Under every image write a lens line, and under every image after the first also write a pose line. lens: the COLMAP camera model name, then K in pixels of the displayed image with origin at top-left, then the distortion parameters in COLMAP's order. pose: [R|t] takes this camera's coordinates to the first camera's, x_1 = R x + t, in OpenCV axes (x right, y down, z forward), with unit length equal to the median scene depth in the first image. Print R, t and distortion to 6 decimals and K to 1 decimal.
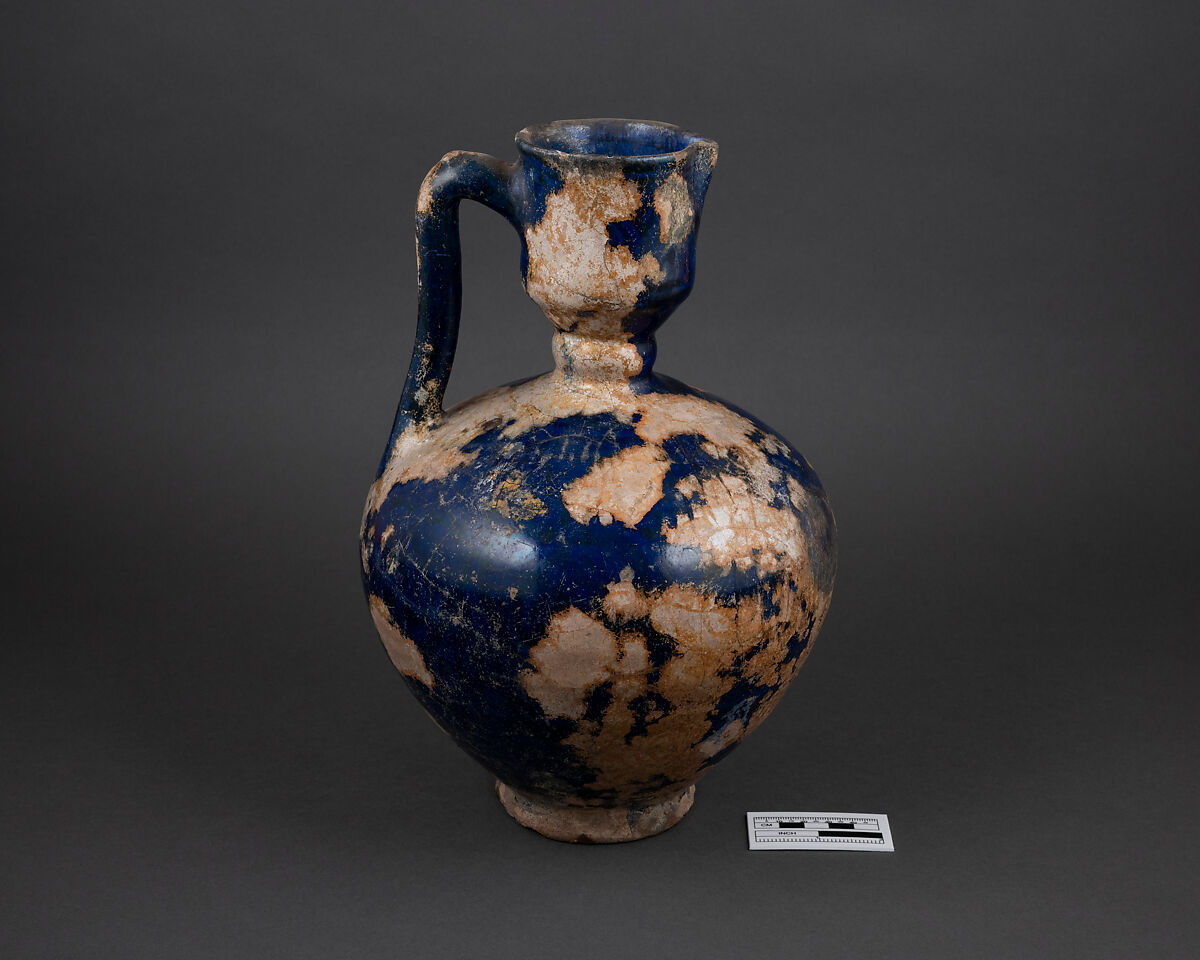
lens RADIAL K [[2053.5, 0, 600.2], [0, 2053.5, 477.8], [0, 0, 1]] dist [0.031645, 0.000000]
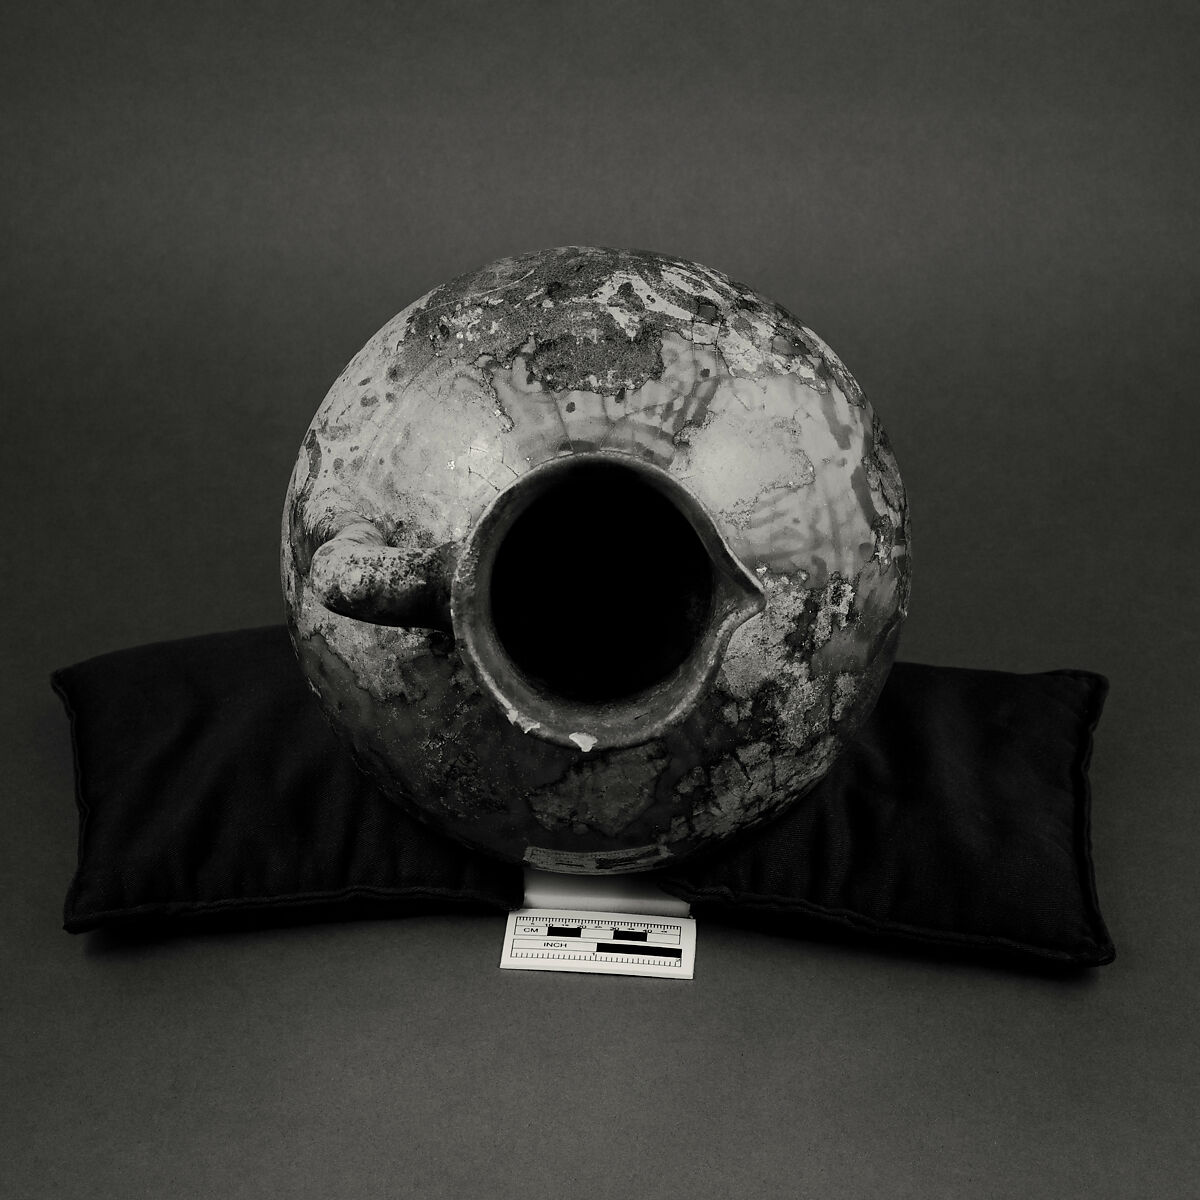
lens RADIAL K [[2600.3, 0, 598.8], [0, 2600.3, 605.8], [0, 0, 1]] dist [0.106683, 0.000000]
pose [[0.996454, 0.082689, -0.015525, 0.017946], [-0.007747, 0.273918, 0.961722, -0.964252], [0.083777, -0.958192, 0.273587, 0.787578]]
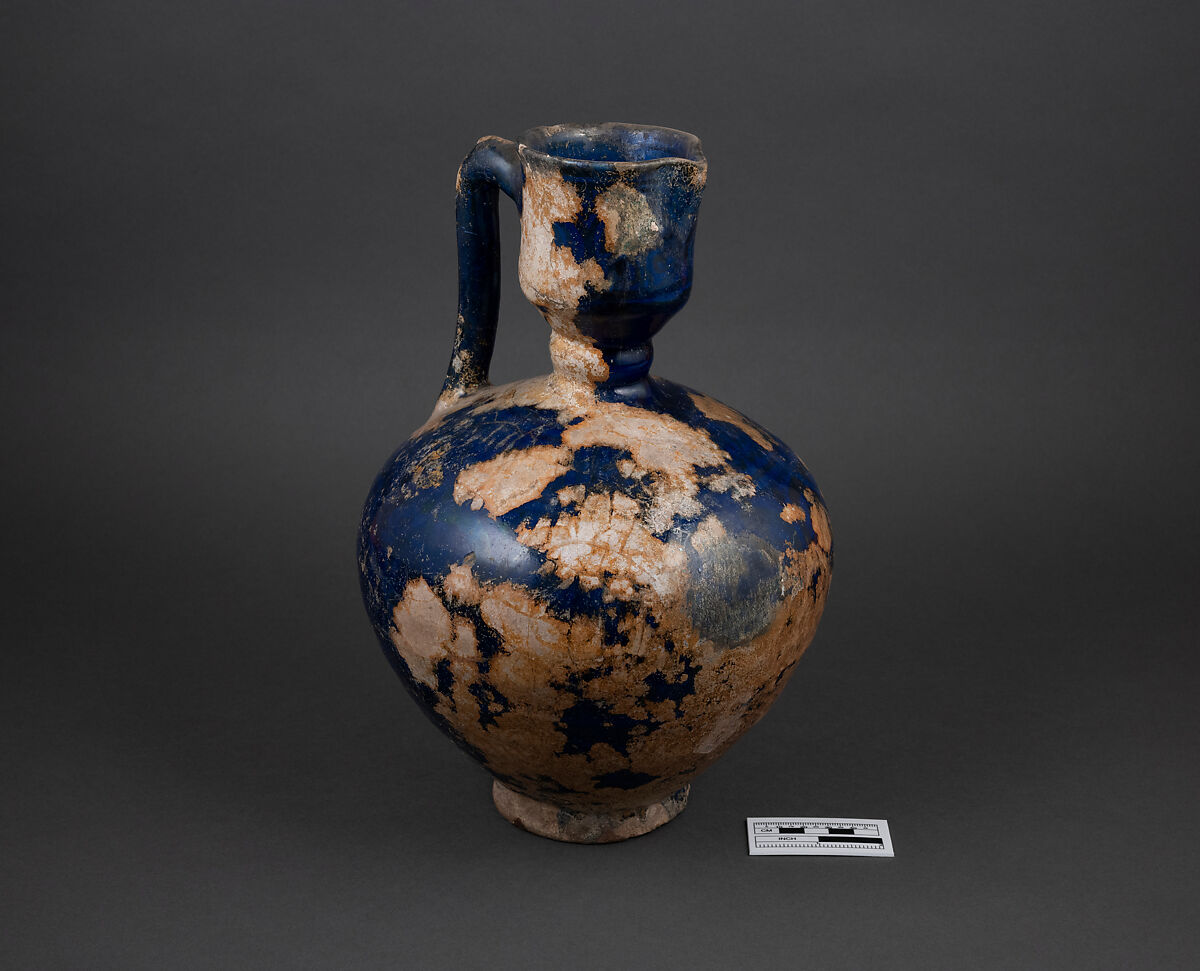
lens RADIAL K [[2084.2, 0, 599.4], [0, 2084.2, 485.9], [0, 0, 1]] dist [0.019420, 0.000000]
pose [[0.792262, 0.221687, -0.568485, 0.625204], [-0.224016, 0.972283, 0.066954, -0.070490], [0.567571, 0.074305, 0.819964, 0.178408]]
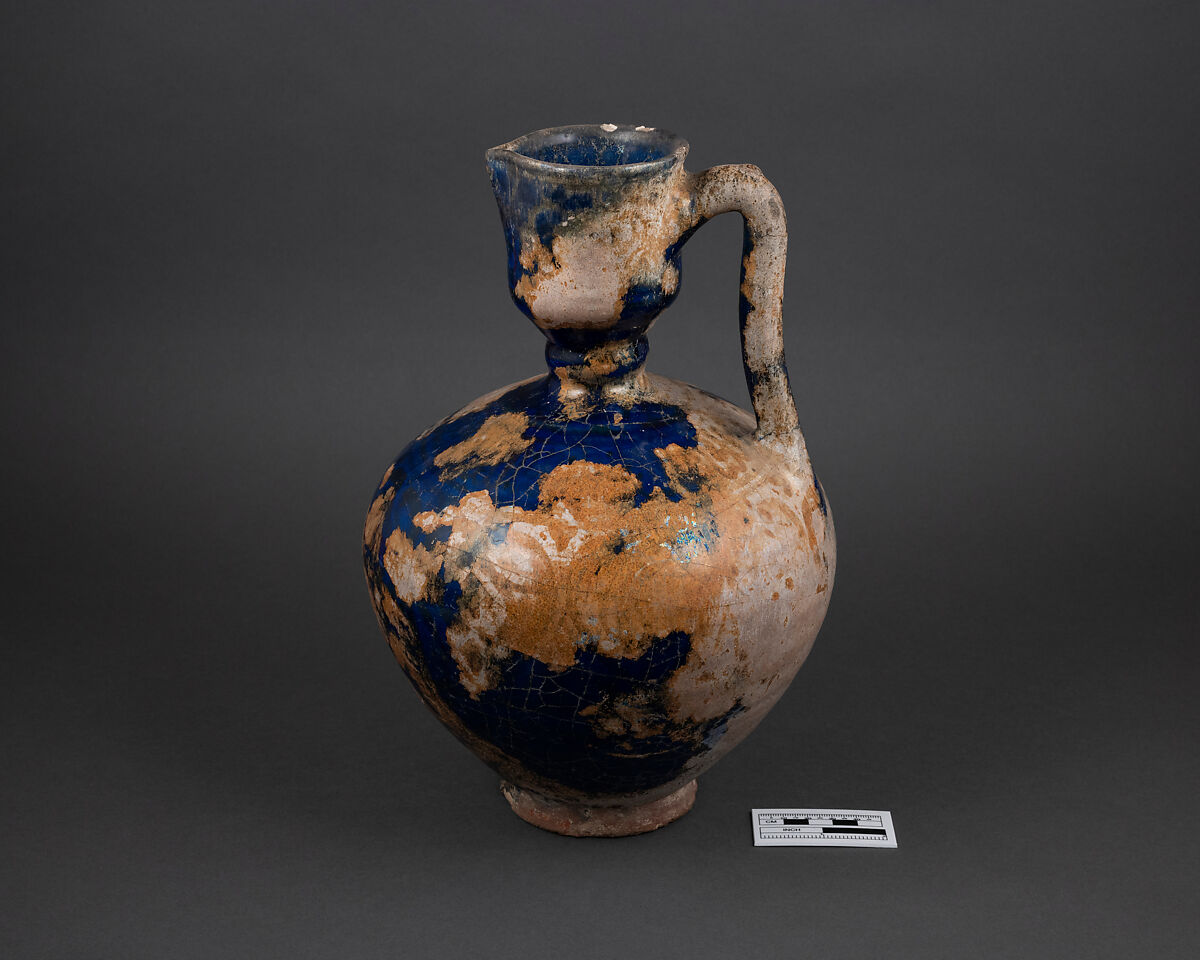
lens RADIAL K [[2053.5, 0, 602.0], [0, 2053.5, 481.7], [0, 0, 1]] dist [0.031645, 0.000000]
pose [[-0.990184, -0.066337, 0.123022, -0.135275], [0.034779, 0.735561, 0.676565, -0.734570], [-0.135372, 0.674202, -0.726034, 1.866660]]
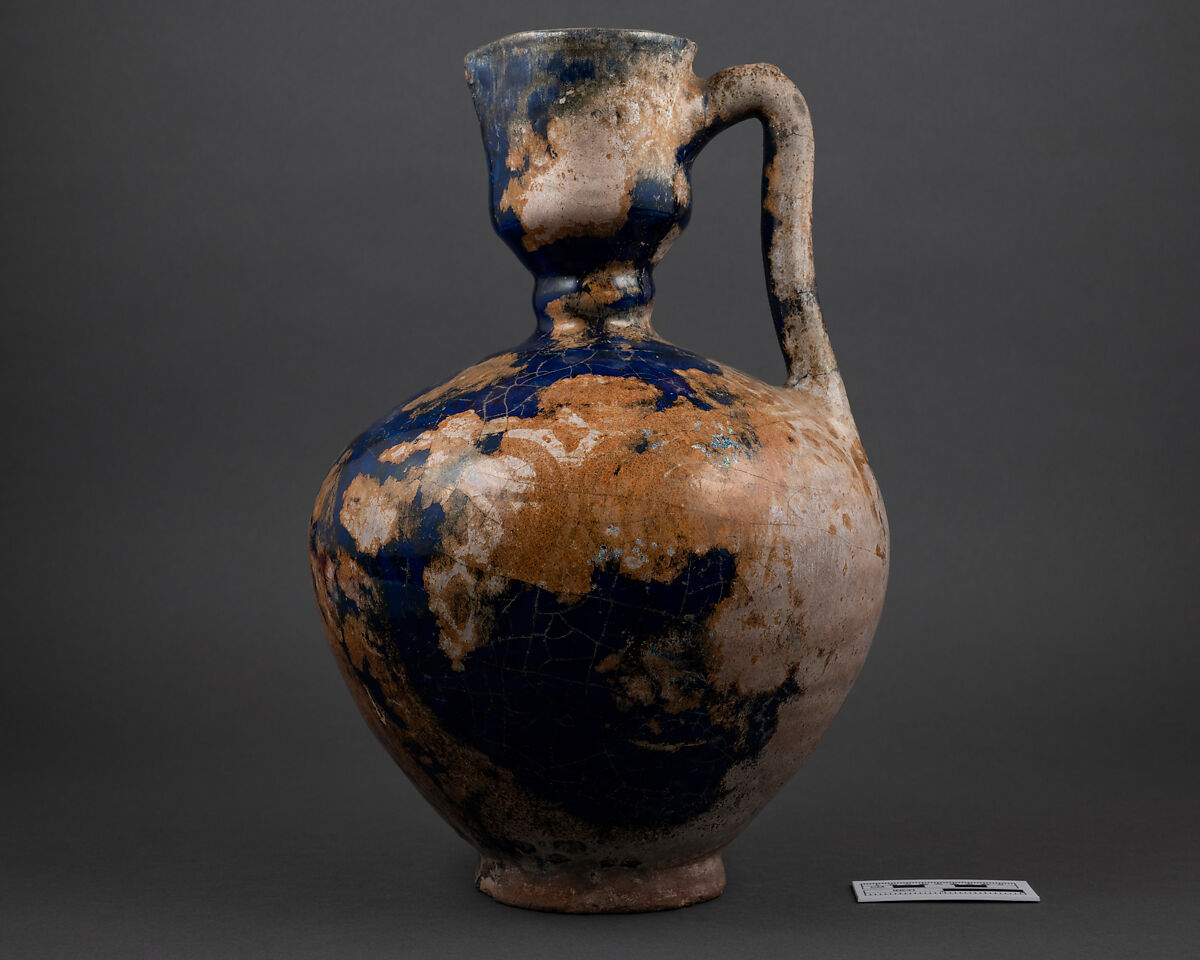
lens RADIAL K [[2053.5, 0, 597.0], [0, 2053.5, 478.2], [0, 0, 1]] dist [0.031645, 0.000000]
pose [[-0.997648, -0.010400, 0.067749, -0.060845], [0.016603, 0.922320, 0.386069, -0.340283], [-0.066501, 0.386286, -0.919979, 1.906993]]
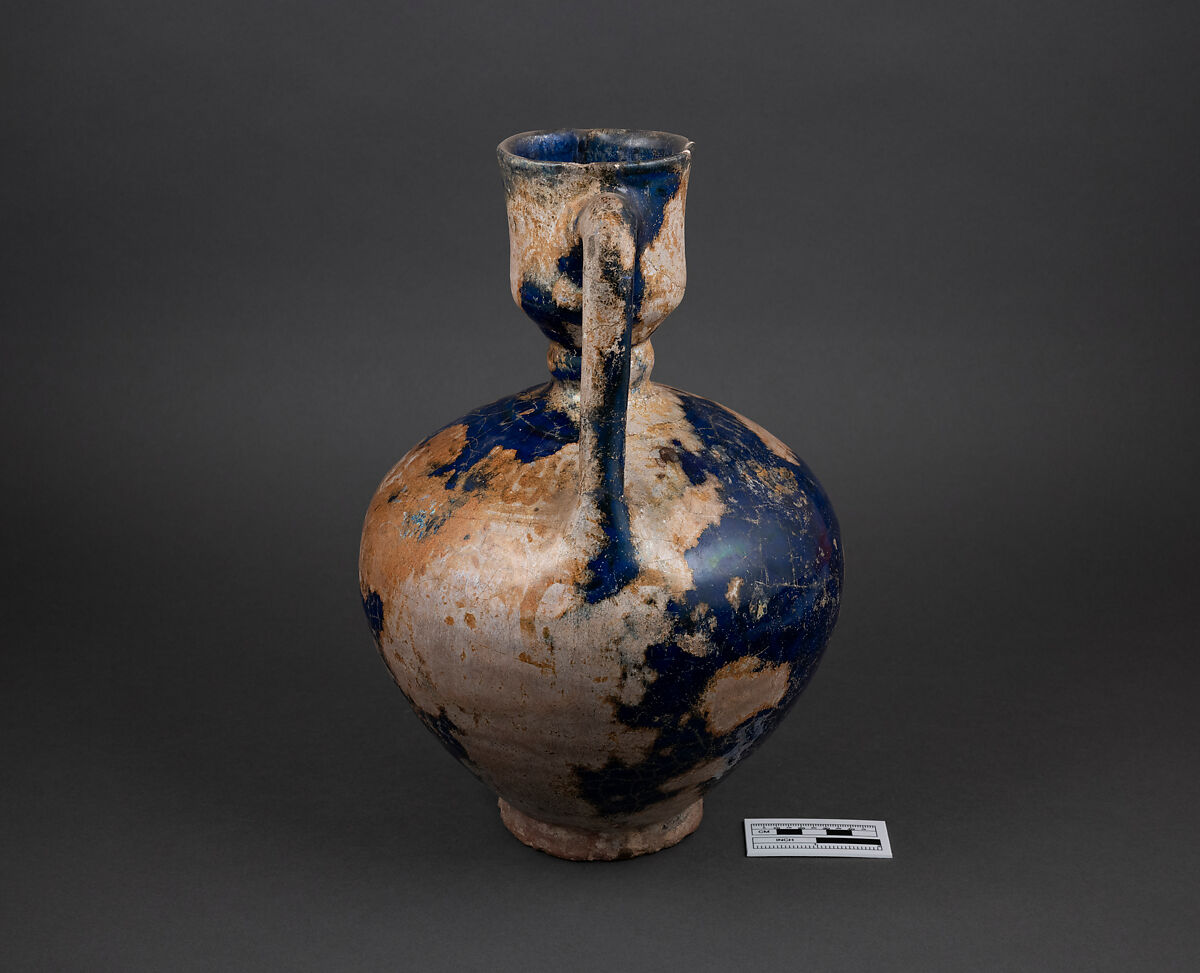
lens RADIAL K [[2084.2, 0, 594.2], [0, 2084.2, 485.4], [0, 0, 1]] dist [0.019420, 0.000000]
pose [[-0.055083, -0.373053, 0.926173, -0.993420], [0.354868, 0.859707, 0.367386, -0.398263], [-0.933292, 0.348906, 0.085029, 0.987572]]
